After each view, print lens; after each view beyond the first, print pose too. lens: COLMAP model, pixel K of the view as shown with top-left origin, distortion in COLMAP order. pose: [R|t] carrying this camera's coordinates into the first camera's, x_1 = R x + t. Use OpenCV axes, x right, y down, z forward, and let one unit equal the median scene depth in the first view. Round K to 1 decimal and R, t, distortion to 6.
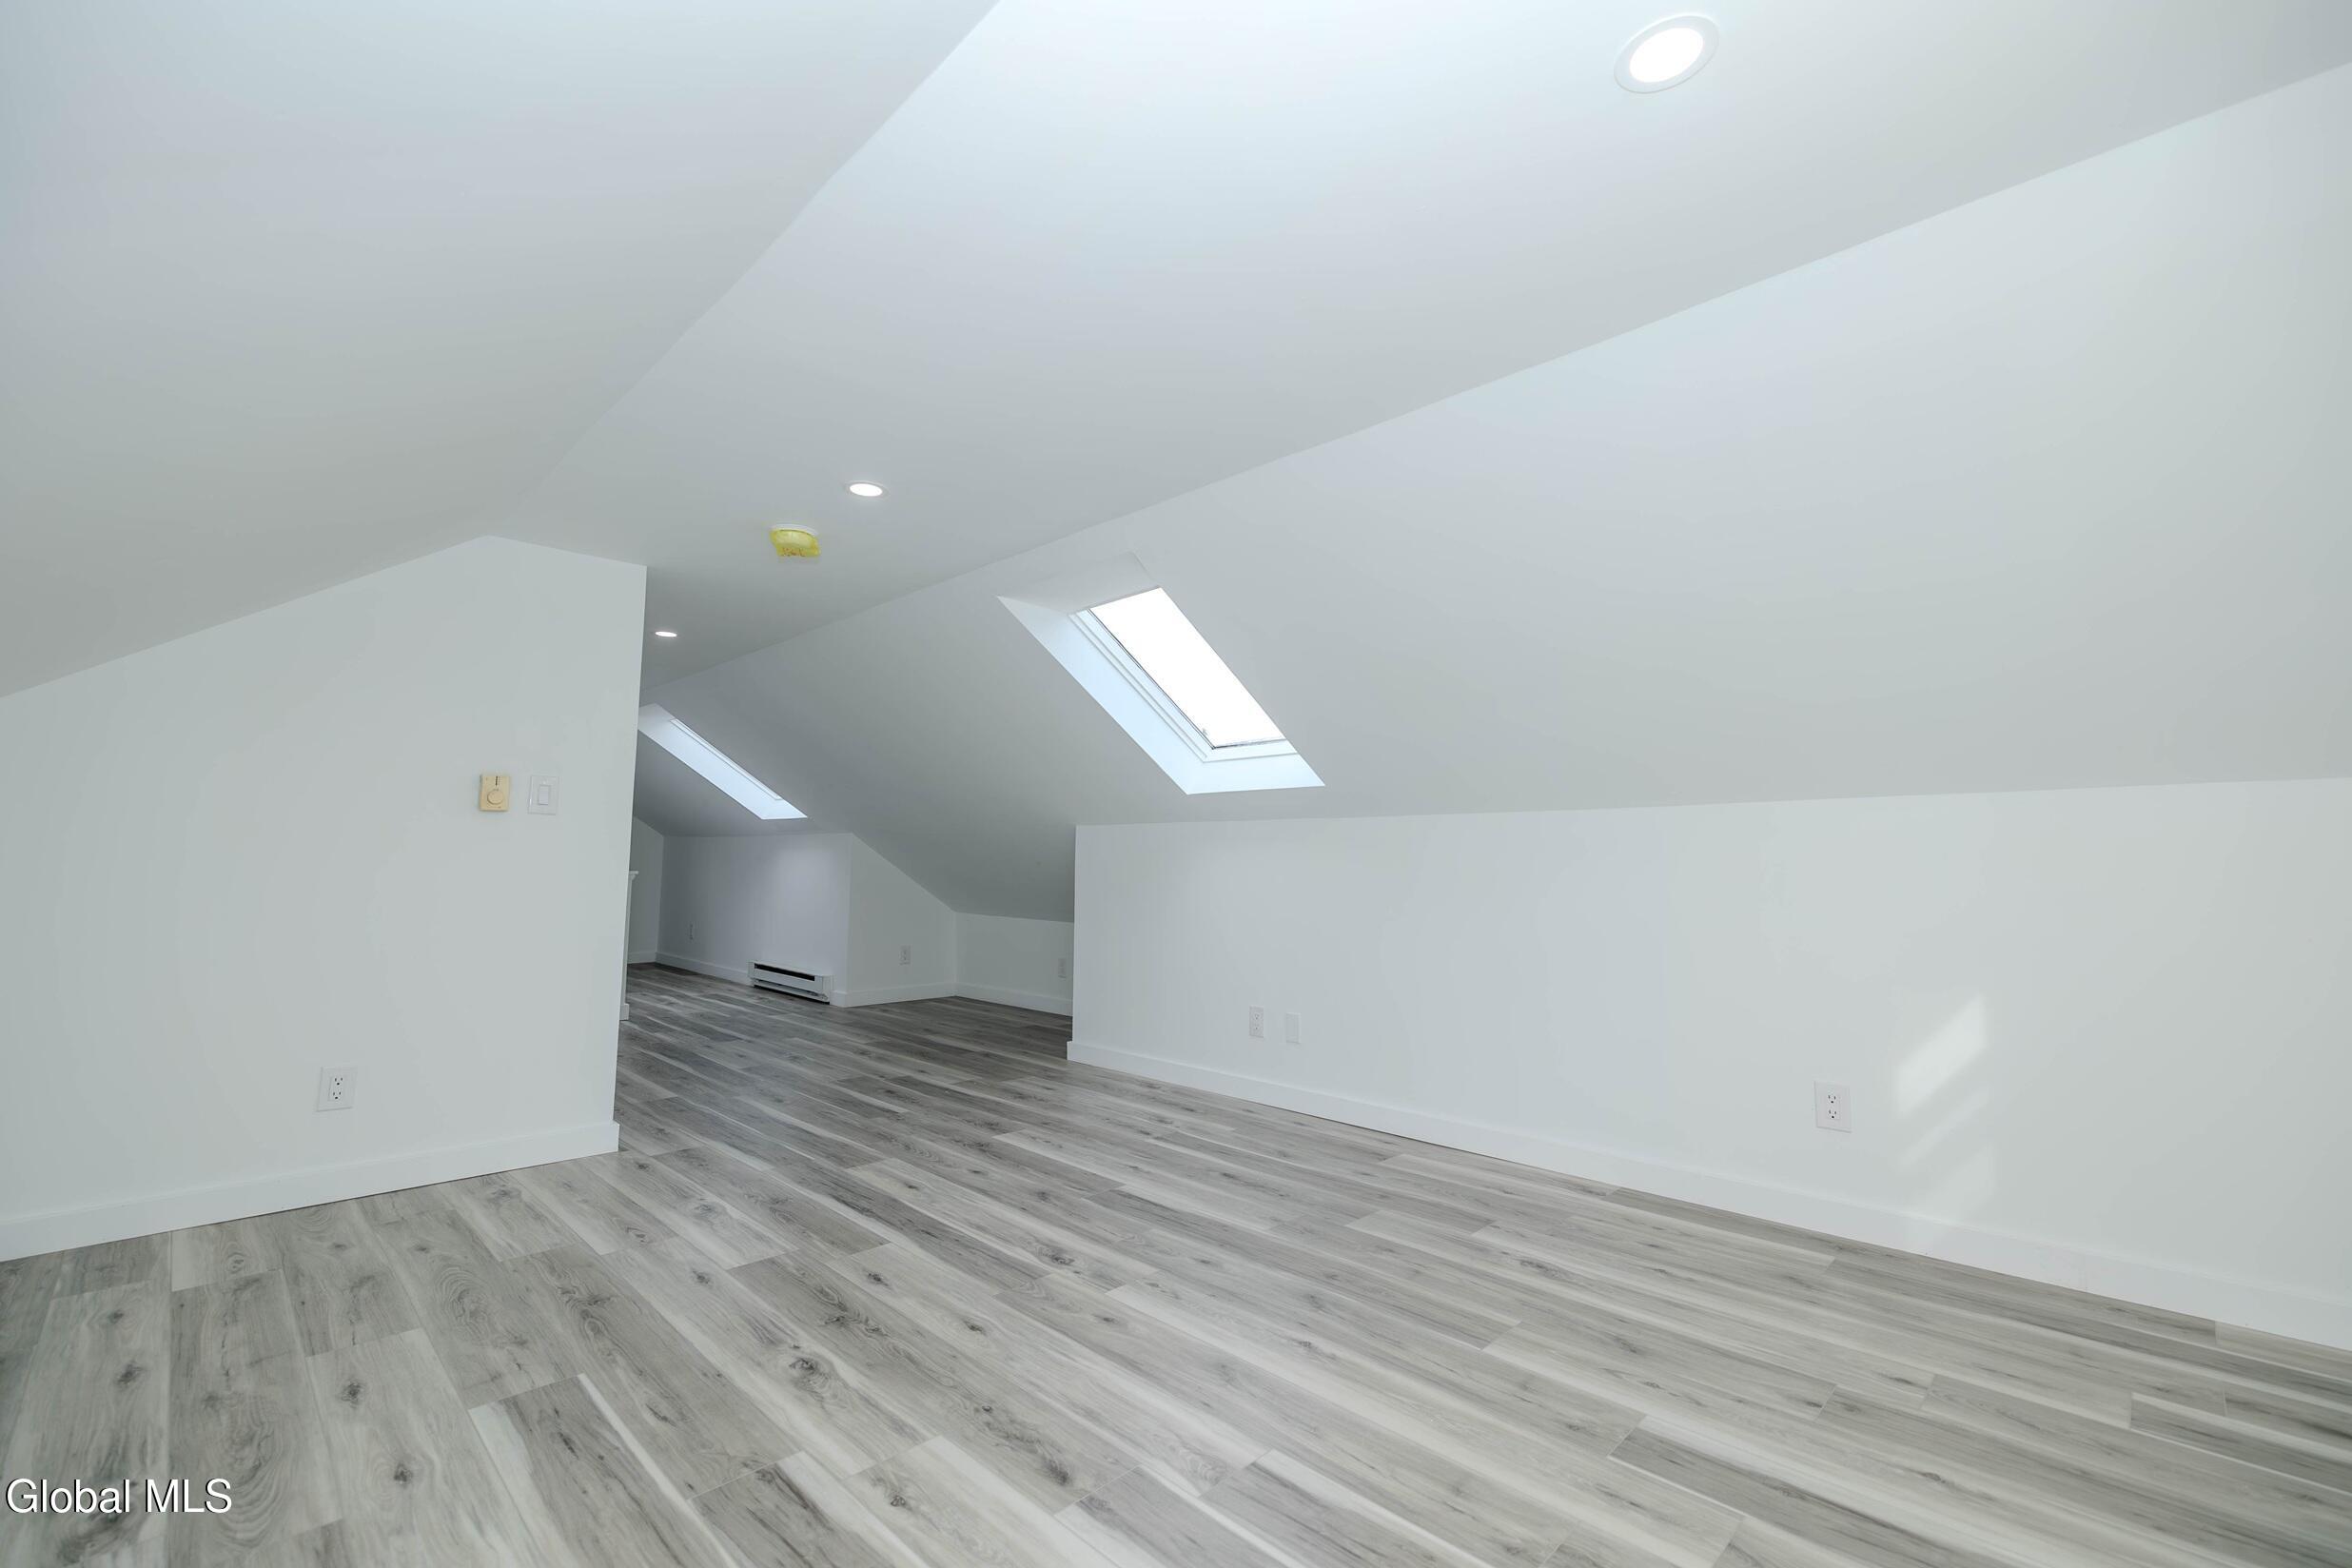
lens RADIAL K [[988.2, 0, 1169.4], [0, 988.2, 783.8], [0, 0, 1]] dist [0.001119, -0.000795]
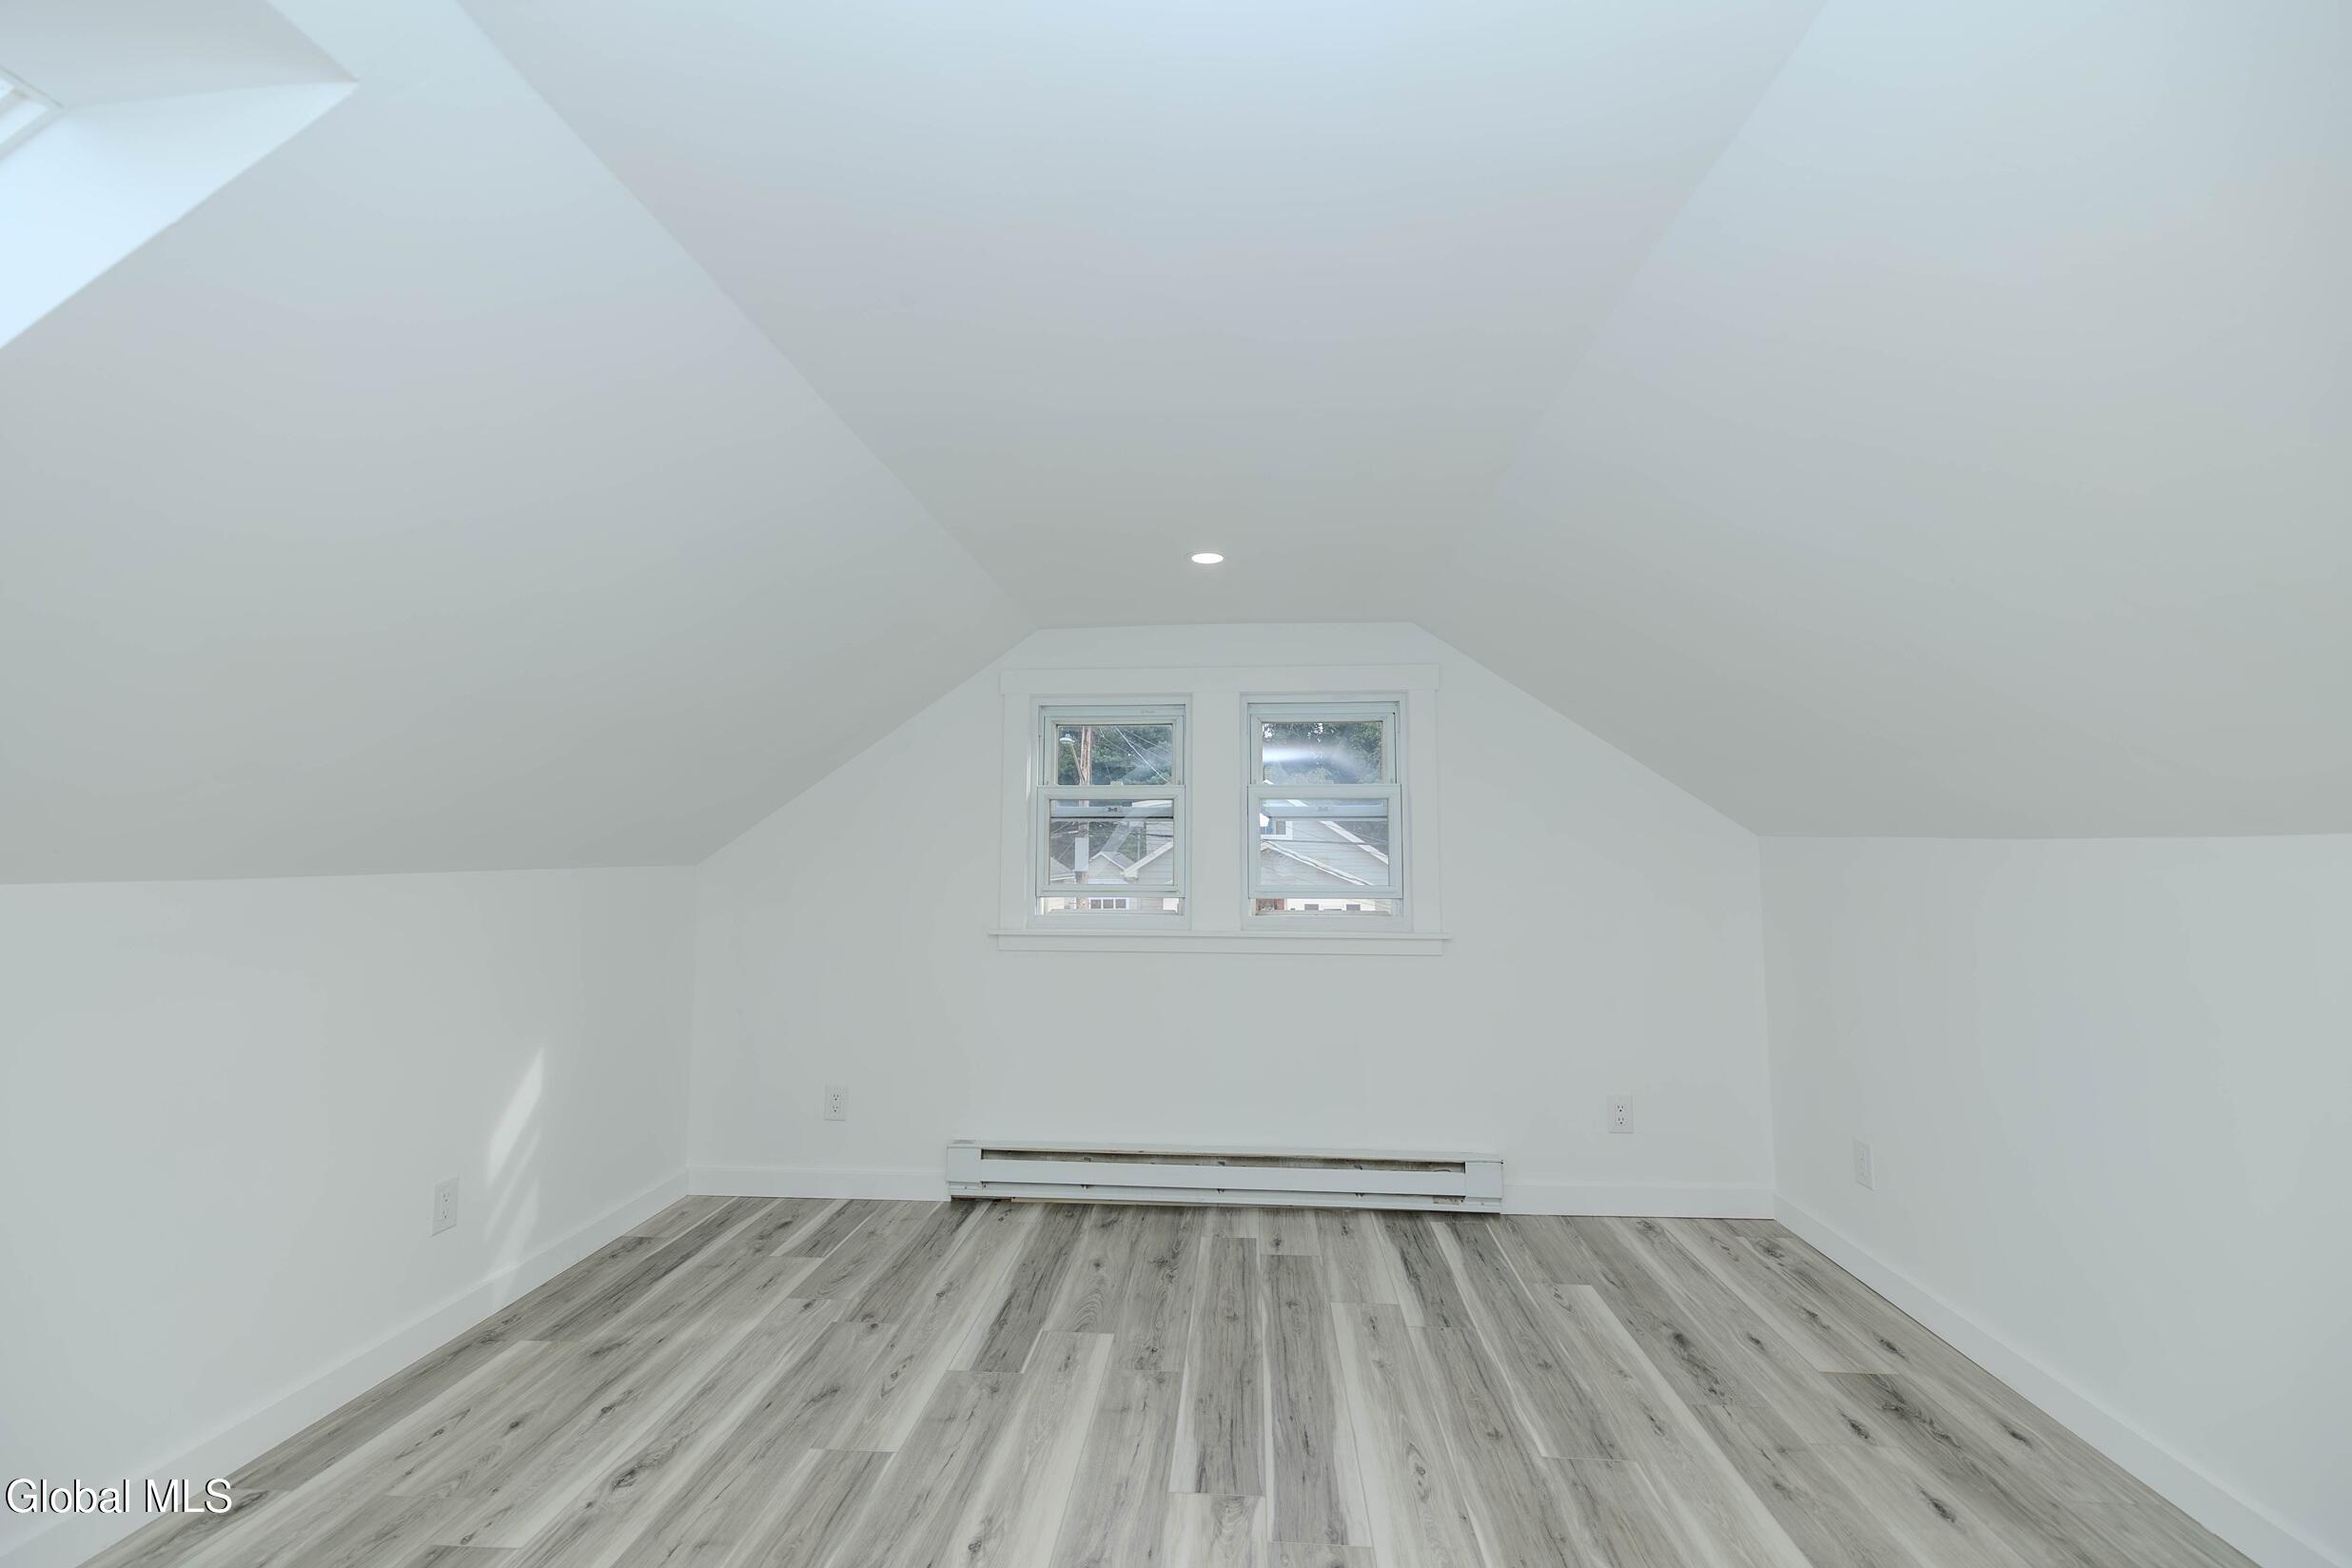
lens RADIAL K [[988.2, 0, 1170.3], [0, 988.2, 785.8], [0, 0, 1]] dist [0.001119, -0.000795]
pose [[-0.645292, 0.042486, 0.762753, -0.661757], [-0.067219, 0.991422, -0.112090, -0.008958], [-0.760973, -0.123602, -0.636901, 1.503604]]
